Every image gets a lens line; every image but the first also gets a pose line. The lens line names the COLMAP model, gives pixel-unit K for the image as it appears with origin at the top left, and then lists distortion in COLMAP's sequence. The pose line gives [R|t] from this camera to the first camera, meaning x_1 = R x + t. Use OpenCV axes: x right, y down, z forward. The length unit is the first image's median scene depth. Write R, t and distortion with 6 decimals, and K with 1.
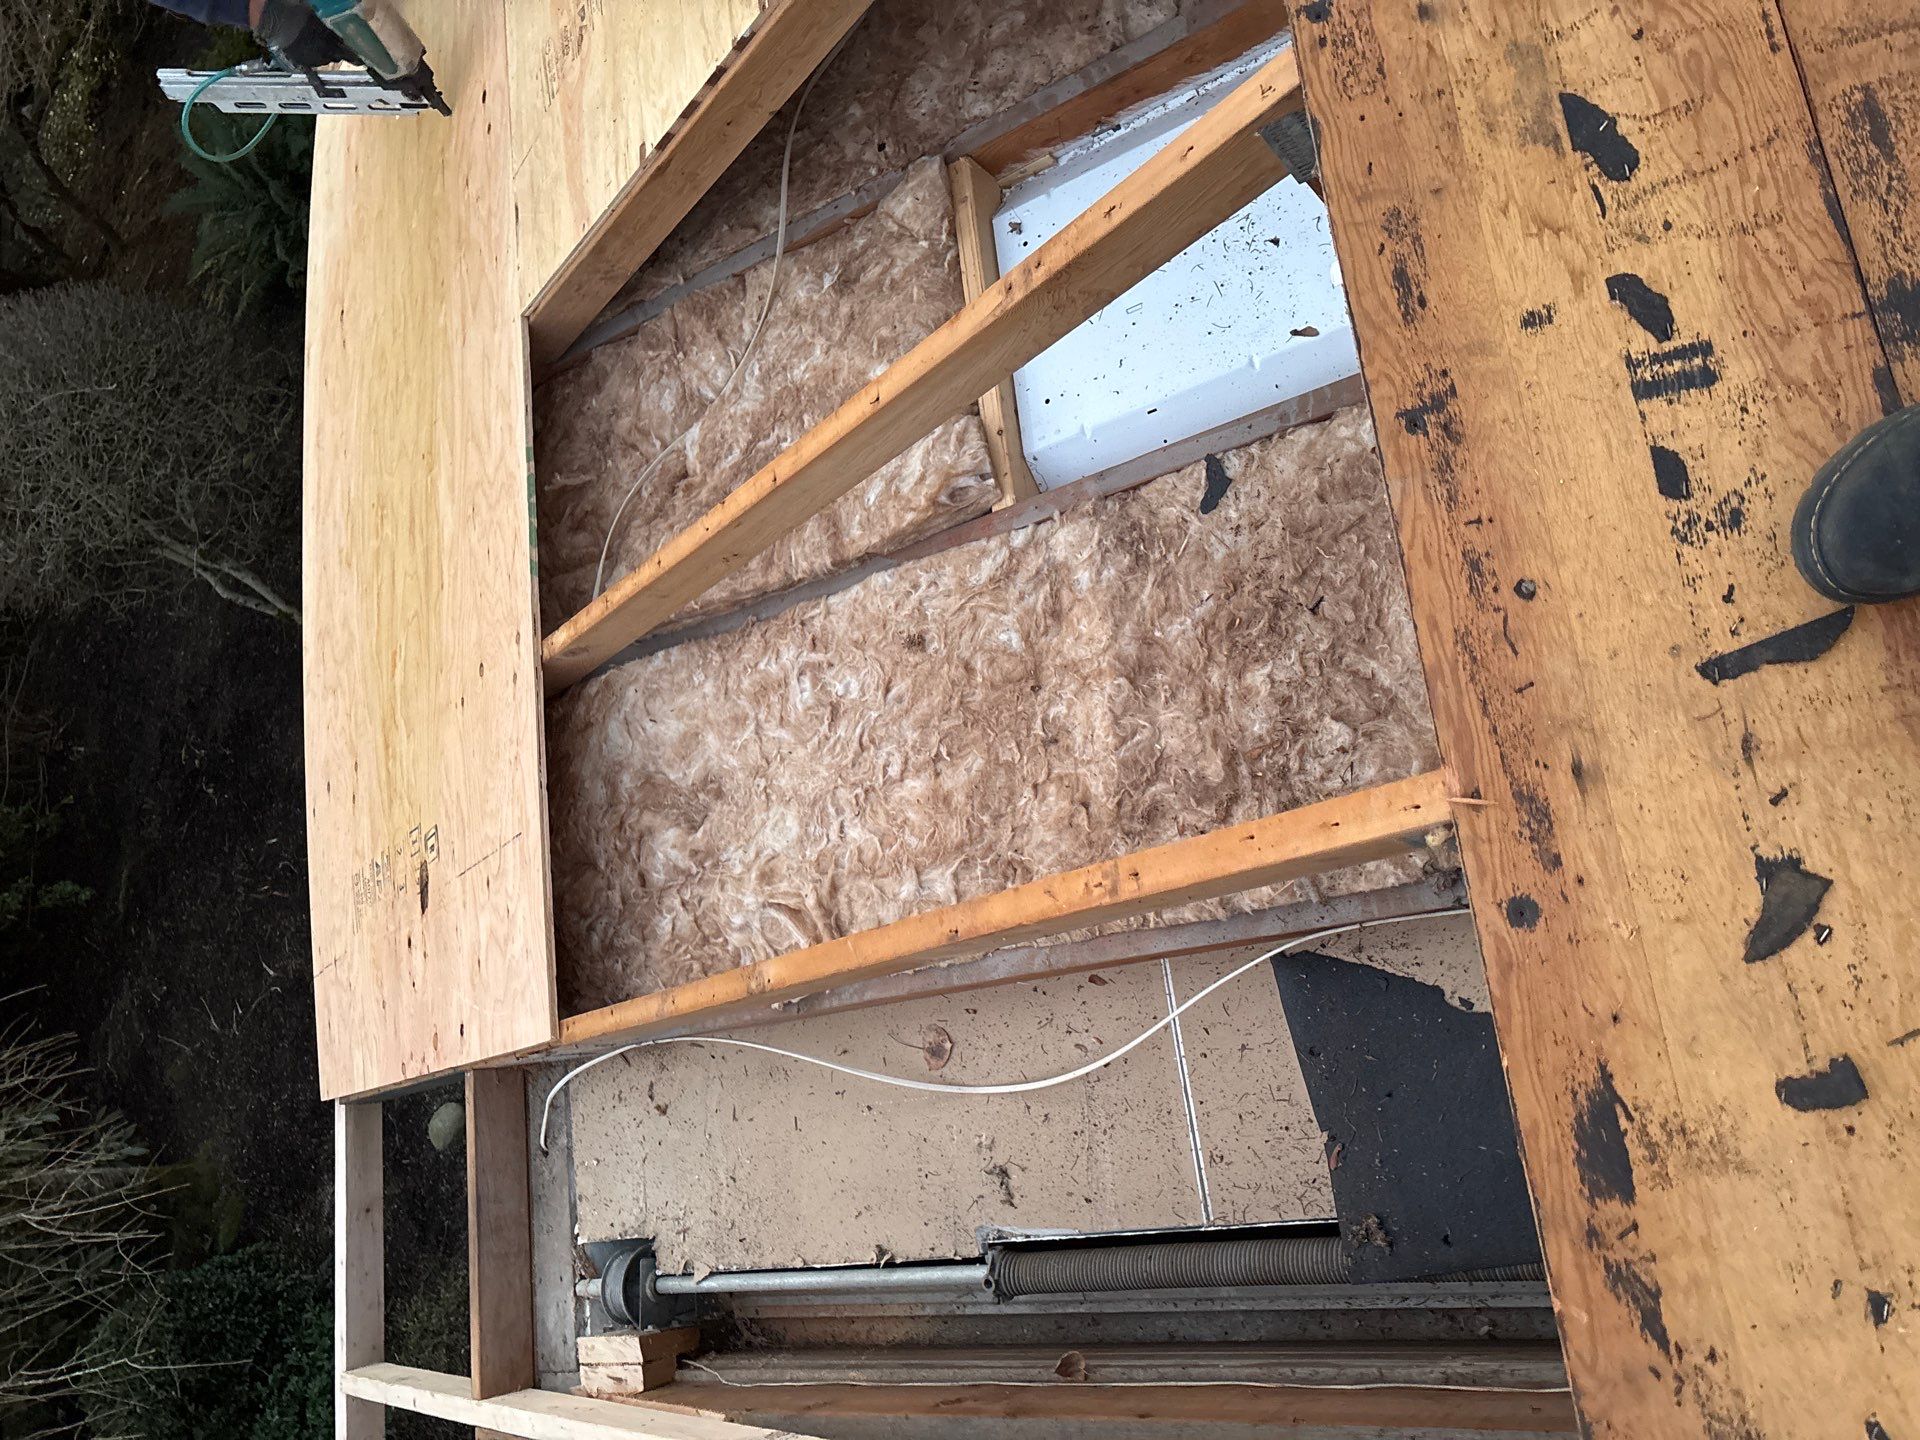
lens RADIAL K [[1386.6, 0, 965.9], [0, 1386.6, 740.9], [0, 0, 1]] dist [0.038088, -0.045723]
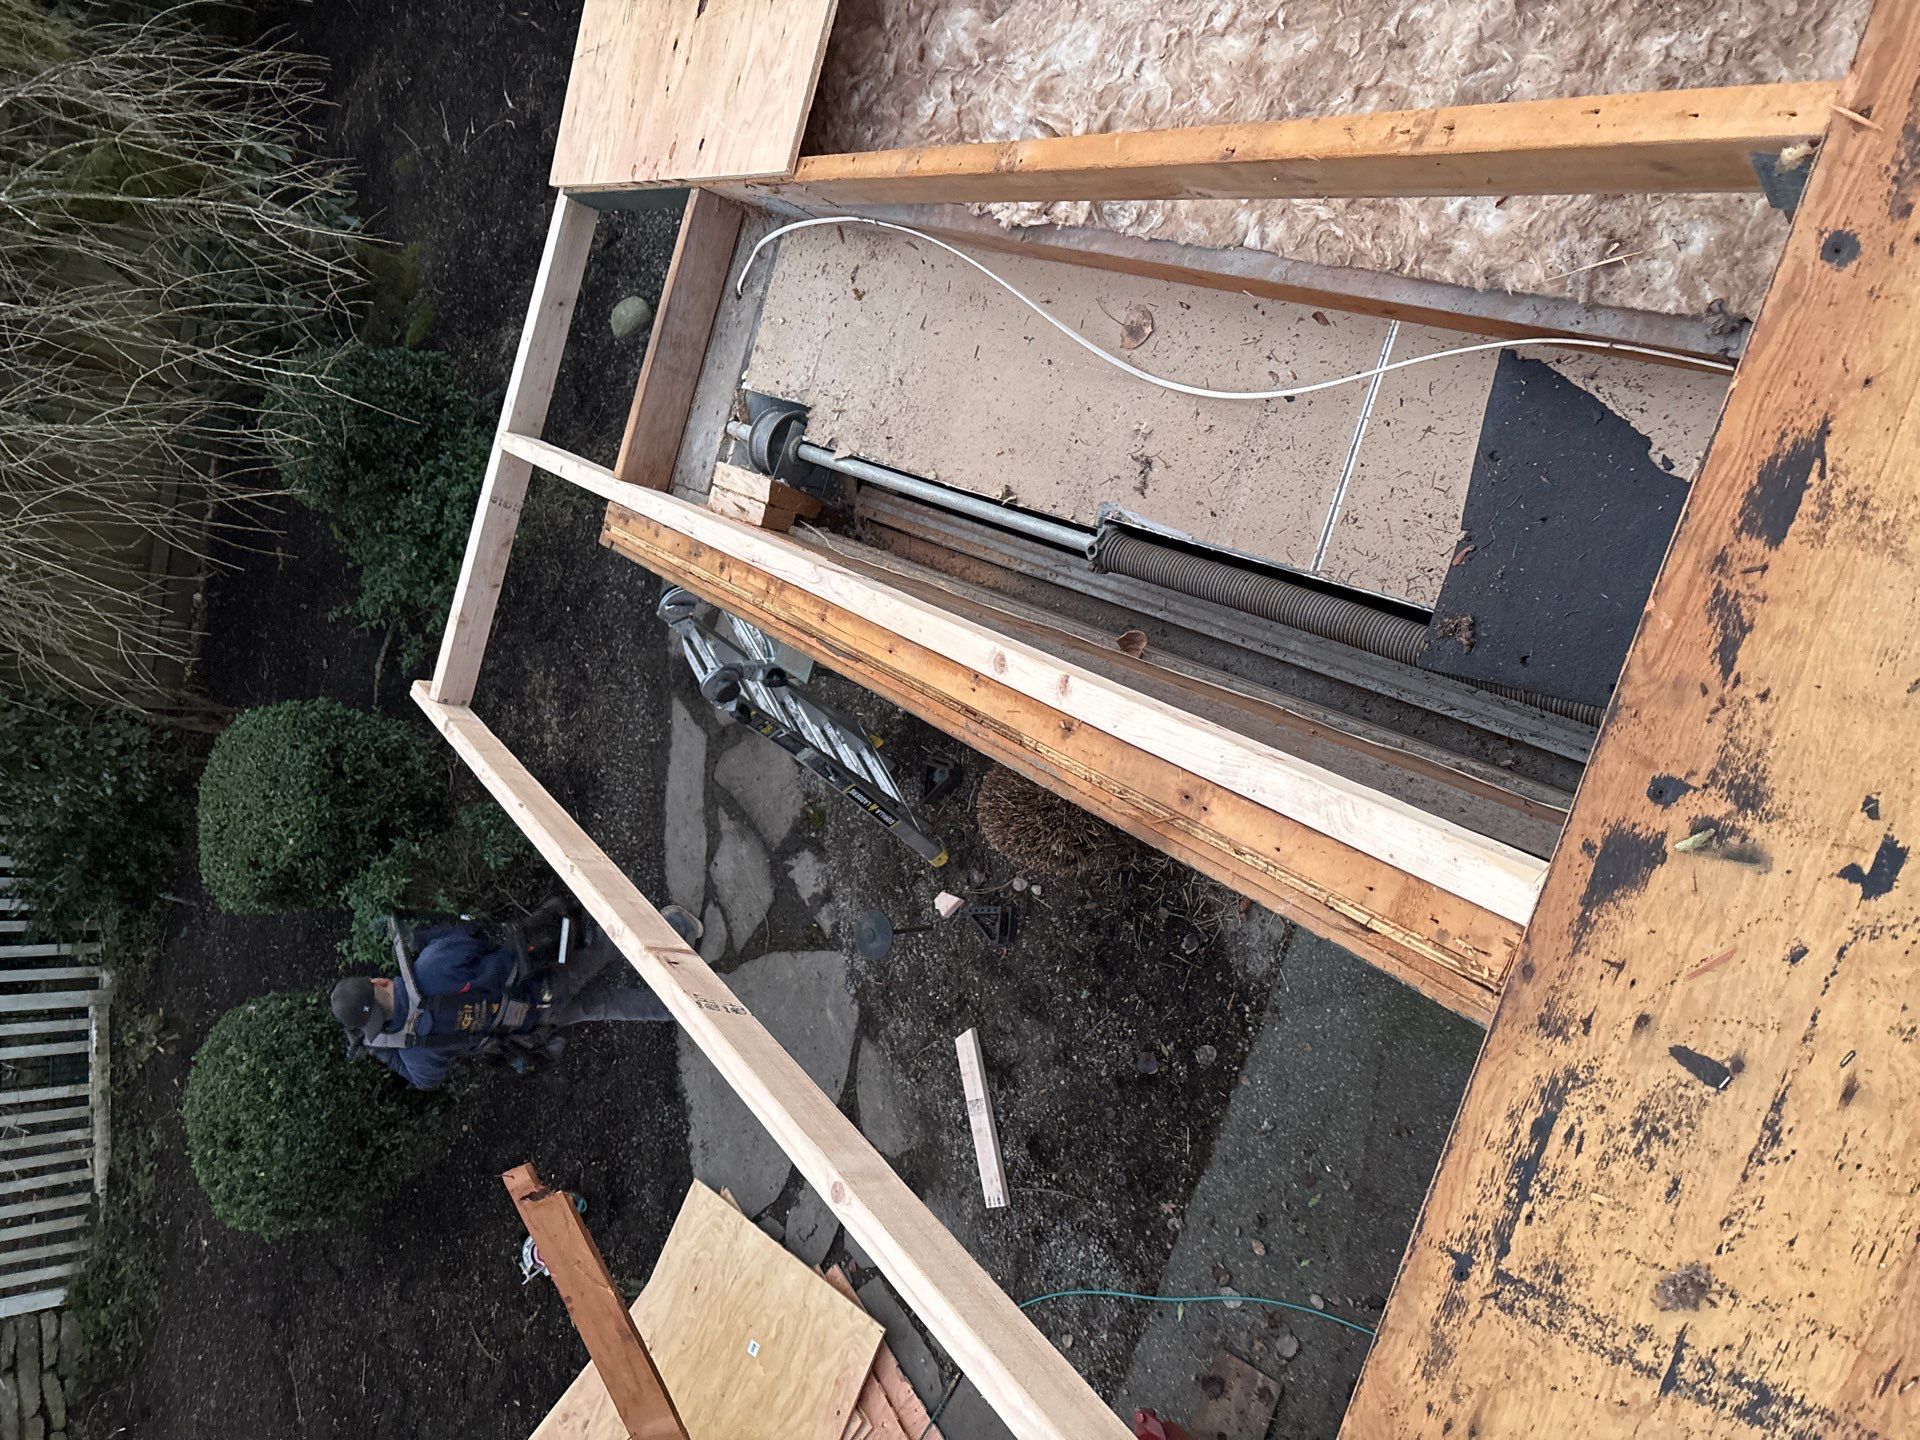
lens RADIAL K [[1386.6, 0, 965.9], [0, 1386.6, 740.9], [0, 0, 1]] dist [0.038088, -0.045723]
pose [[0.911498, 0.410856, -0.019182, 0.008108], [-0.373910, 0.847157, 0.377513, 0.140034], [0.171353, -0.336930, 0.925806, -0.044920]]
